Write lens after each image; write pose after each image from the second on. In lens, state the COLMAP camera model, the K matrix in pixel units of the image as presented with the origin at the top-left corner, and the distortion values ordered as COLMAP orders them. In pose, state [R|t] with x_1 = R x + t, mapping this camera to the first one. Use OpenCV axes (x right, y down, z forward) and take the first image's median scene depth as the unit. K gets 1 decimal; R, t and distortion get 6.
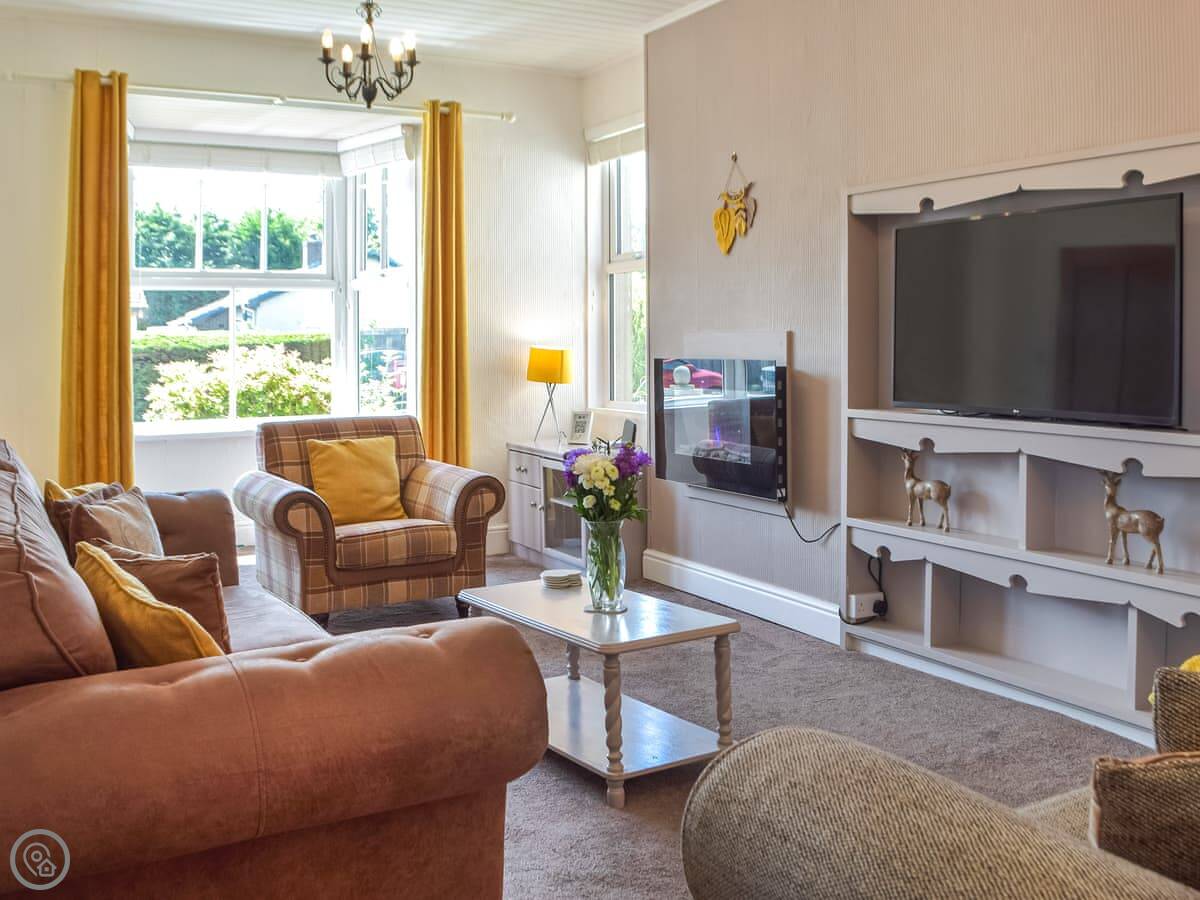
lens RADIAL K [[1118.6, 0, 599.4], [0, 1118.6, 543.9], [0, 0, 1]] dist [-0.087409, 0.019335]
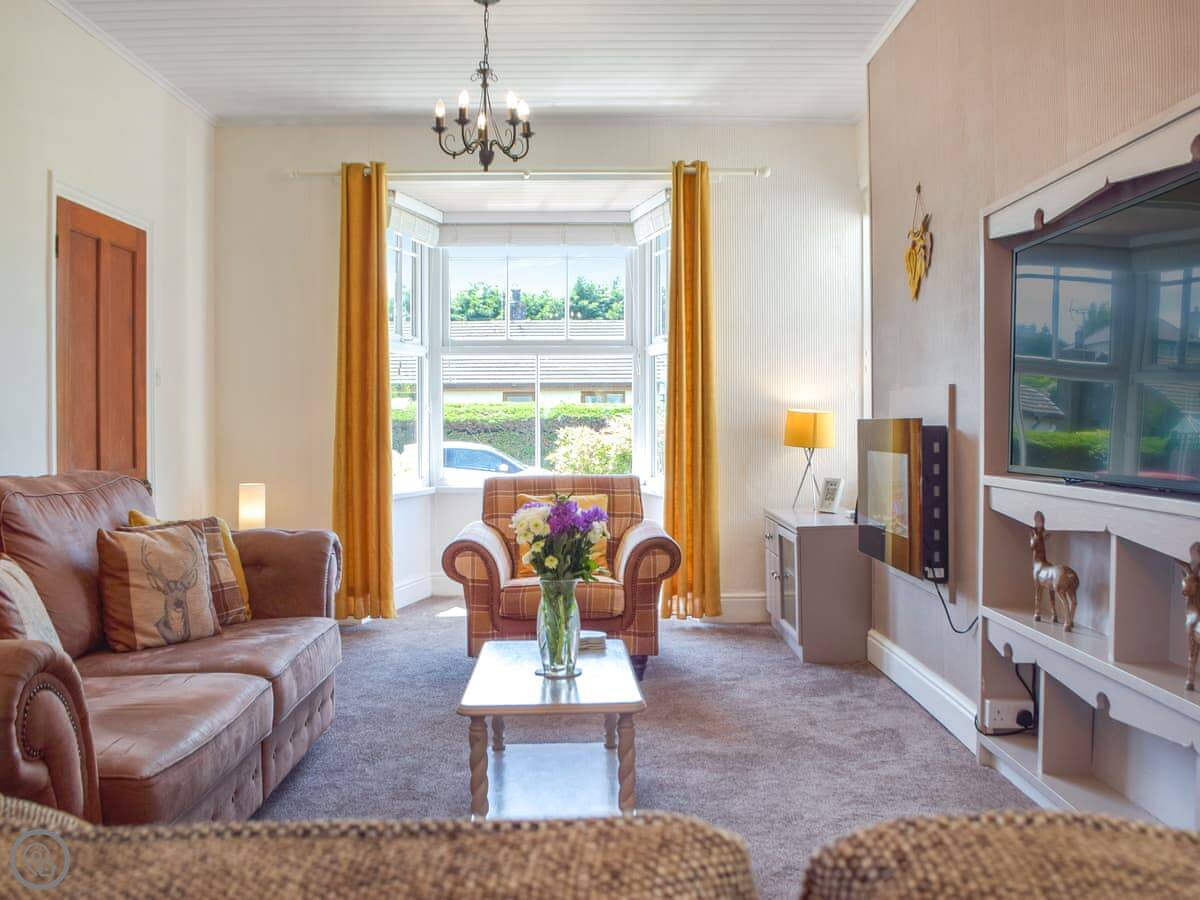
lens RADIAL K [[1079.8, 0, 600.3], [0, 1079.8, 596.2], [0, 0, 1]] dist [-0.067821, 0.009446]
pose [[0.877424, 0.078005, -0.473330, 0.326104], [-0.085934, 0.996289, 0.004891, -0.009547], [0.471955, 0.036384, 0.880871, 0.149802]]
